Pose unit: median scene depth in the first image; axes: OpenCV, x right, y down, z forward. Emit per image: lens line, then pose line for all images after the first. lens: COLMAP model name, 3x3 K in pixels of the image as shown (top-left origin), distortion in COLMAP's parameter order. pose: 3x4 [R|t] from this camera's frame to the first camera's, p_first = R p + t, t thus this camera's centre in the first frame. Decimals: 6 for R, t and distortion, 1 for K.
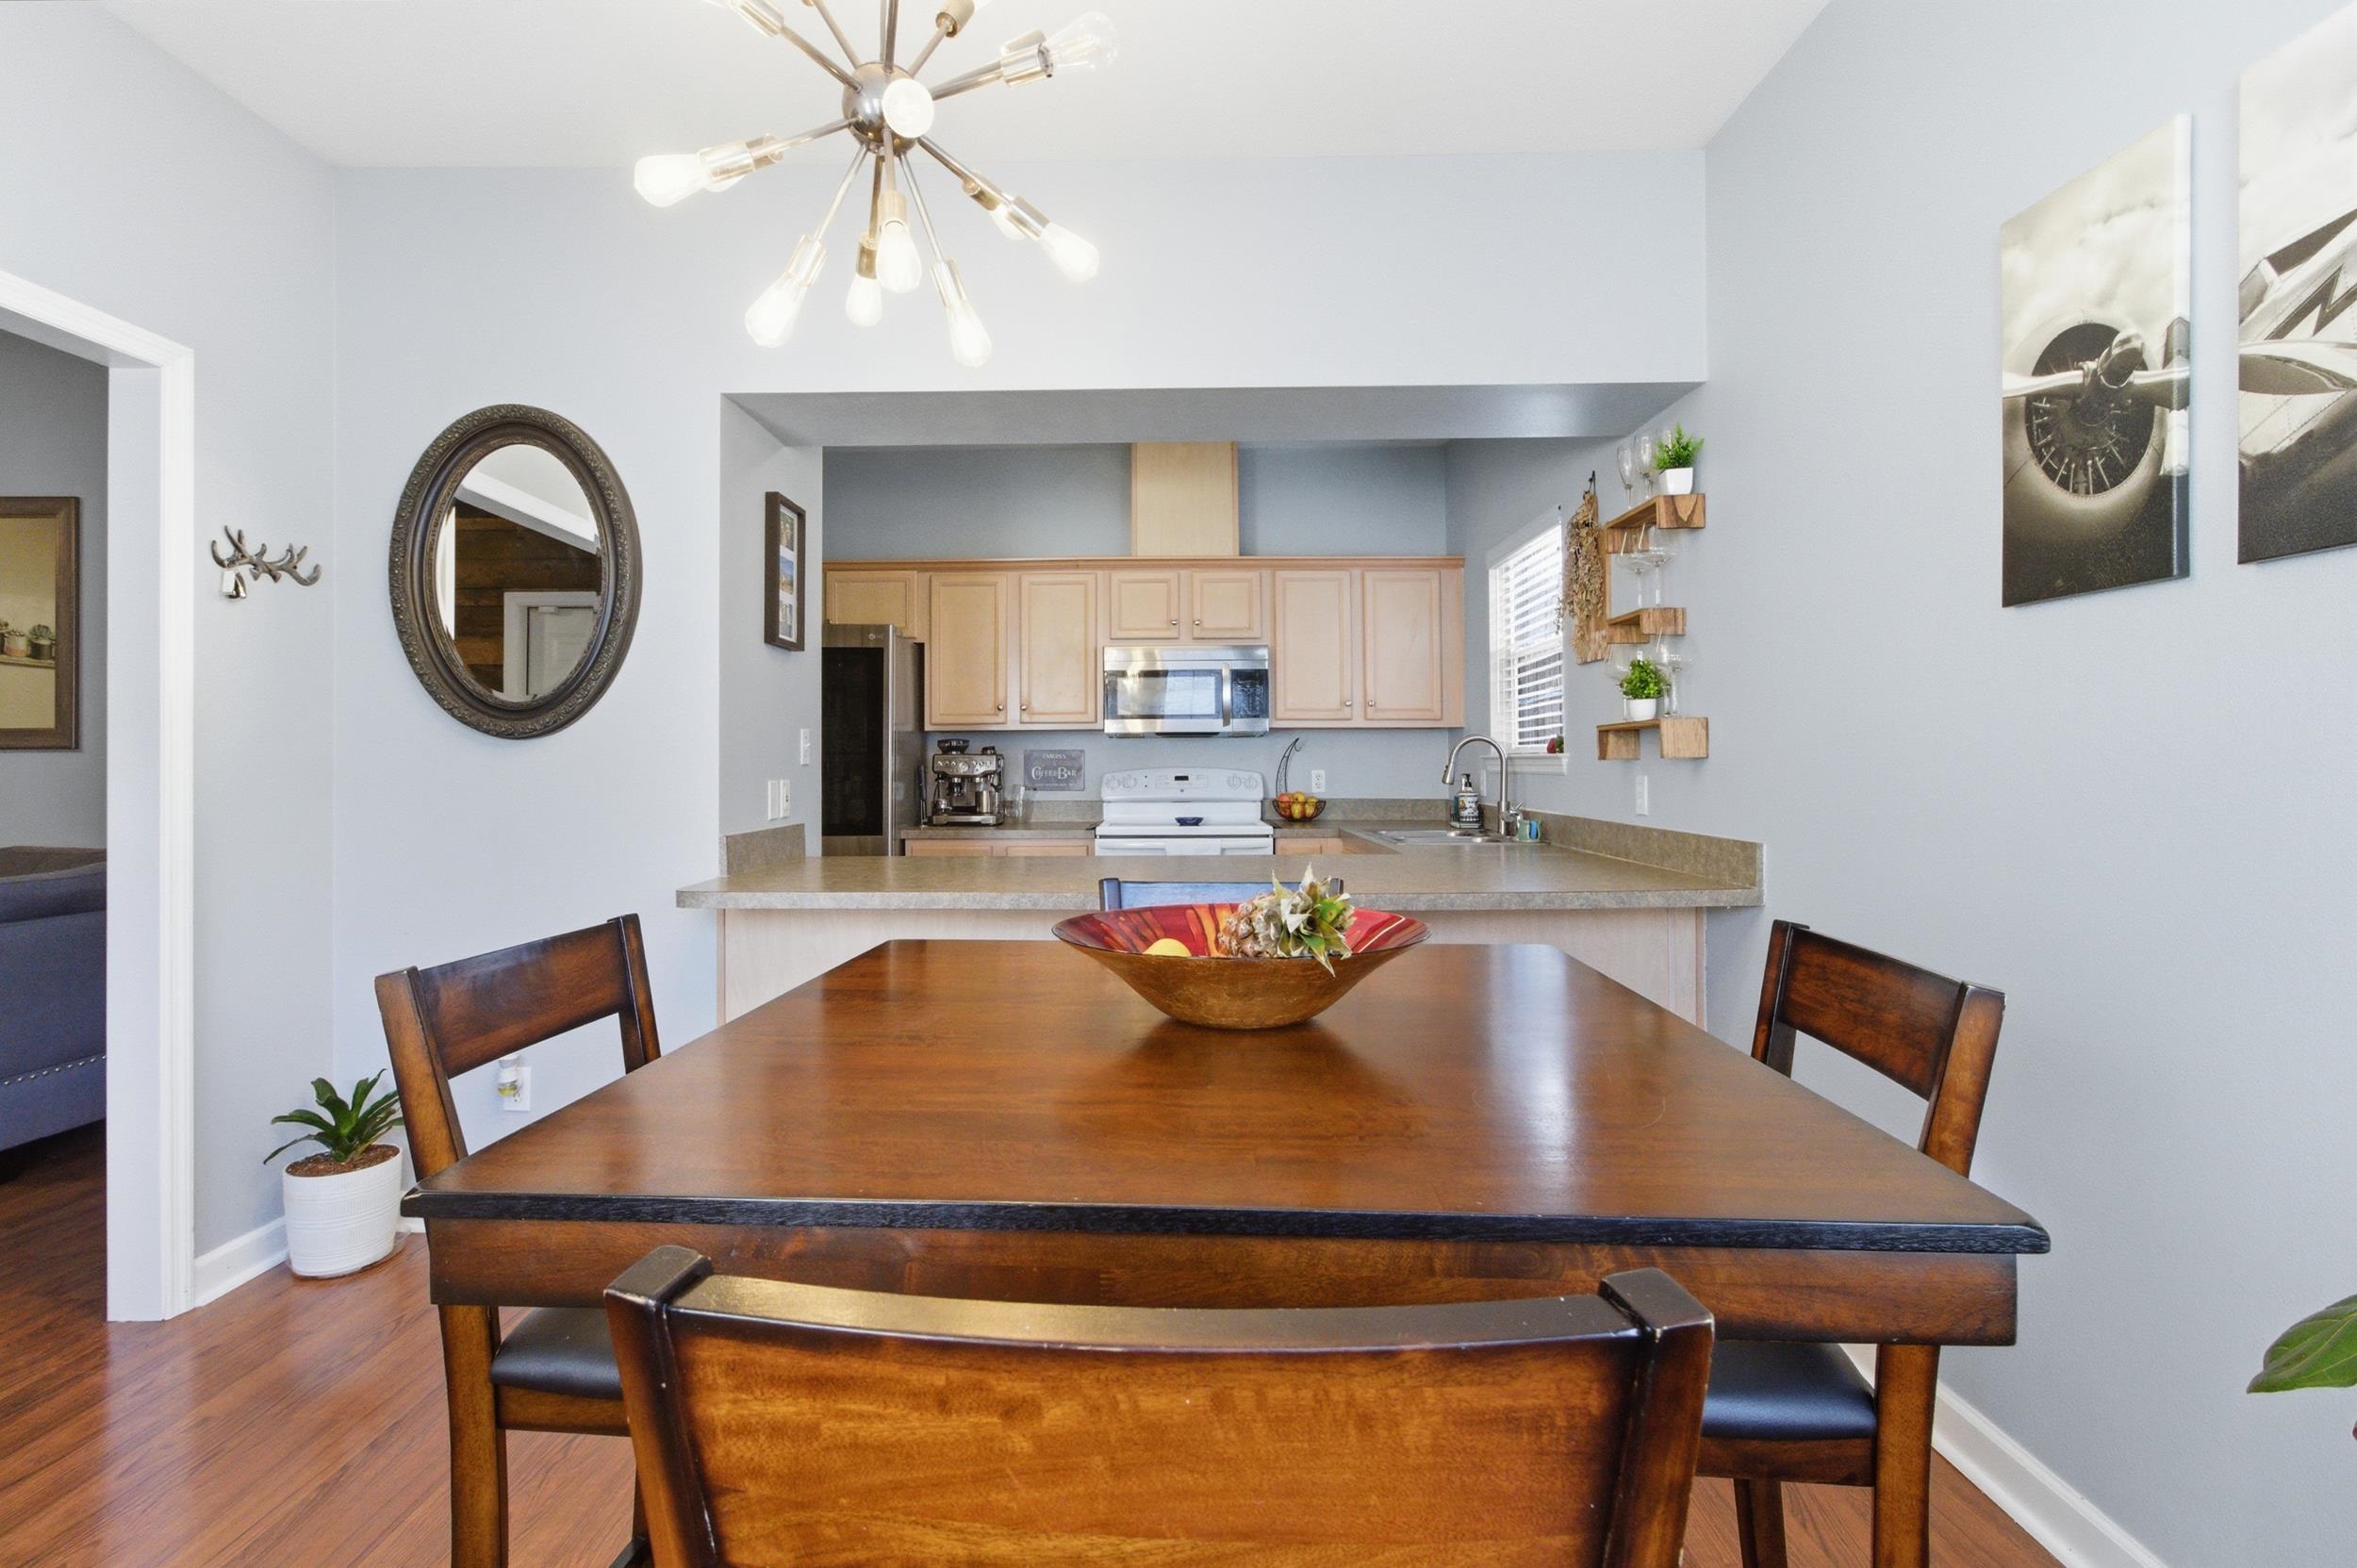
lens RADIAL K [[1128.6, 0, 1223.4], [0, 1128.6, 765.4], [0, 0, 1]] dist [-0.014136, 0.012407]
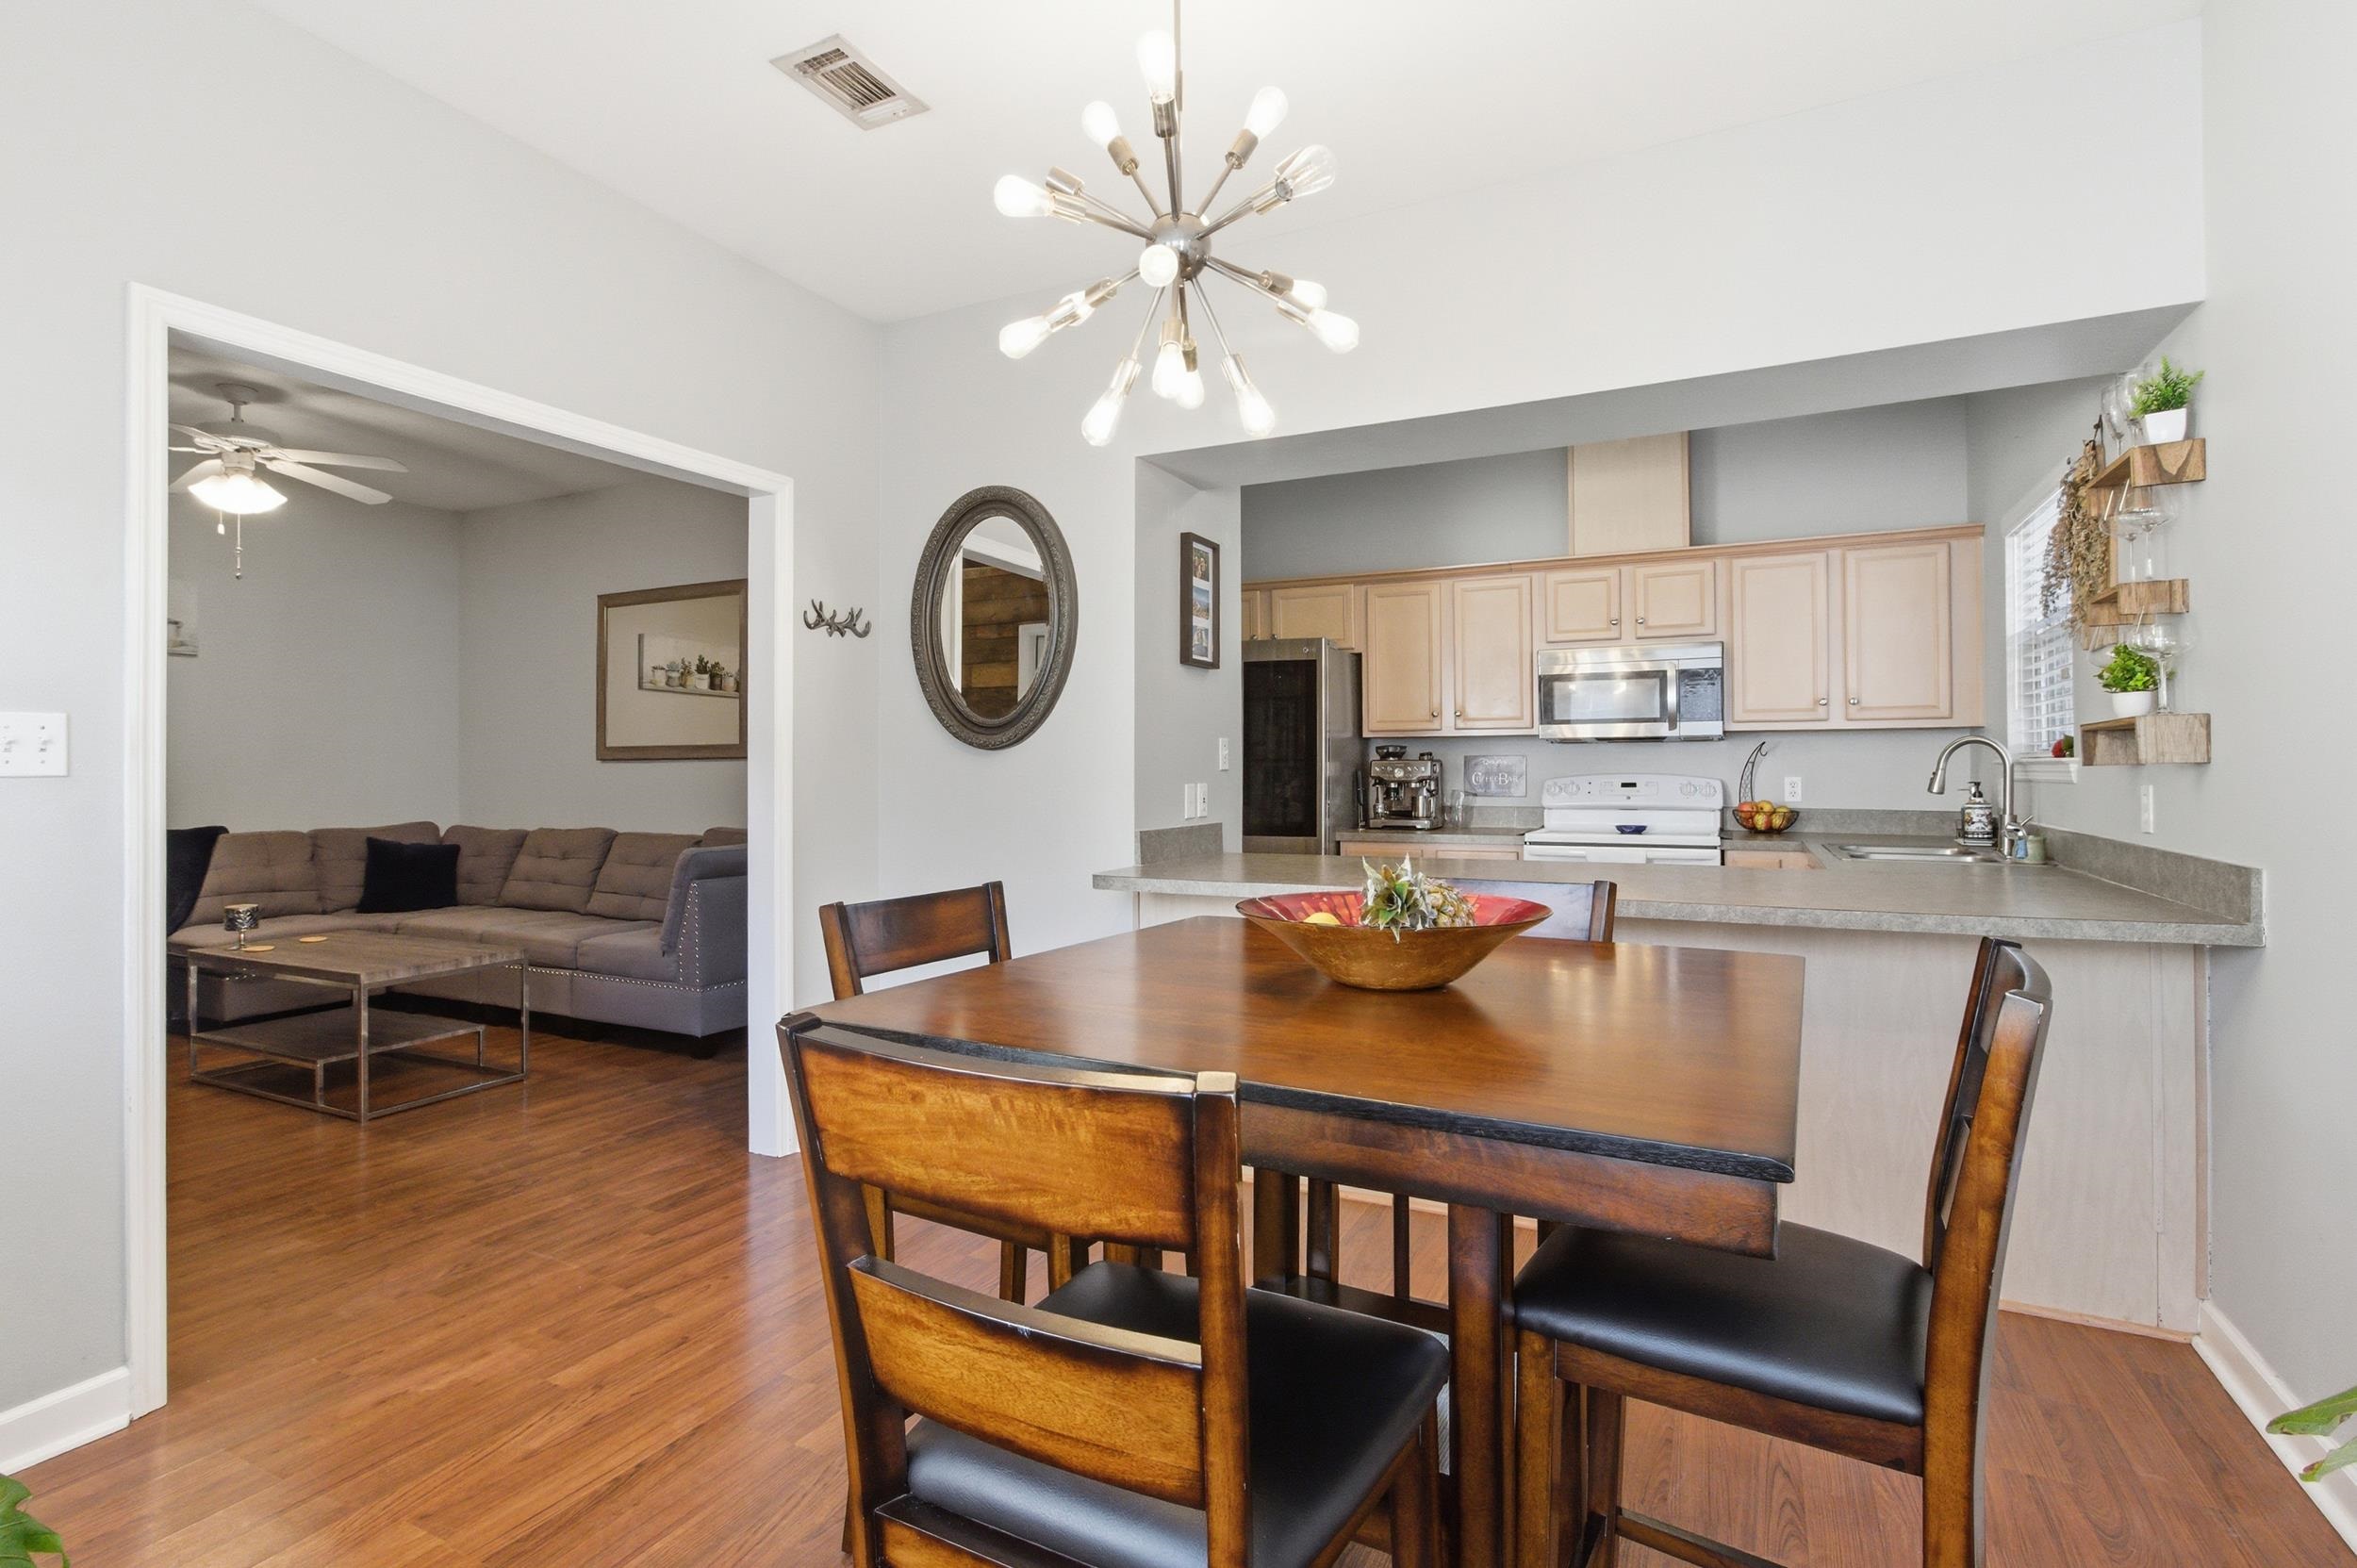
lens RADIAL K [[1128.6, 0, 1170.1], [0, 1128.6, 773.7], [0, 0, 1]] dist [-0.014136, 0.012407]
pose [[0.900506, 0.002179, -0.434839, 0.107653], [-0.000957, 0.999995, 0.003029, -0.000863], [0.434843, -0.002312, 0.900503, -0.059661]]
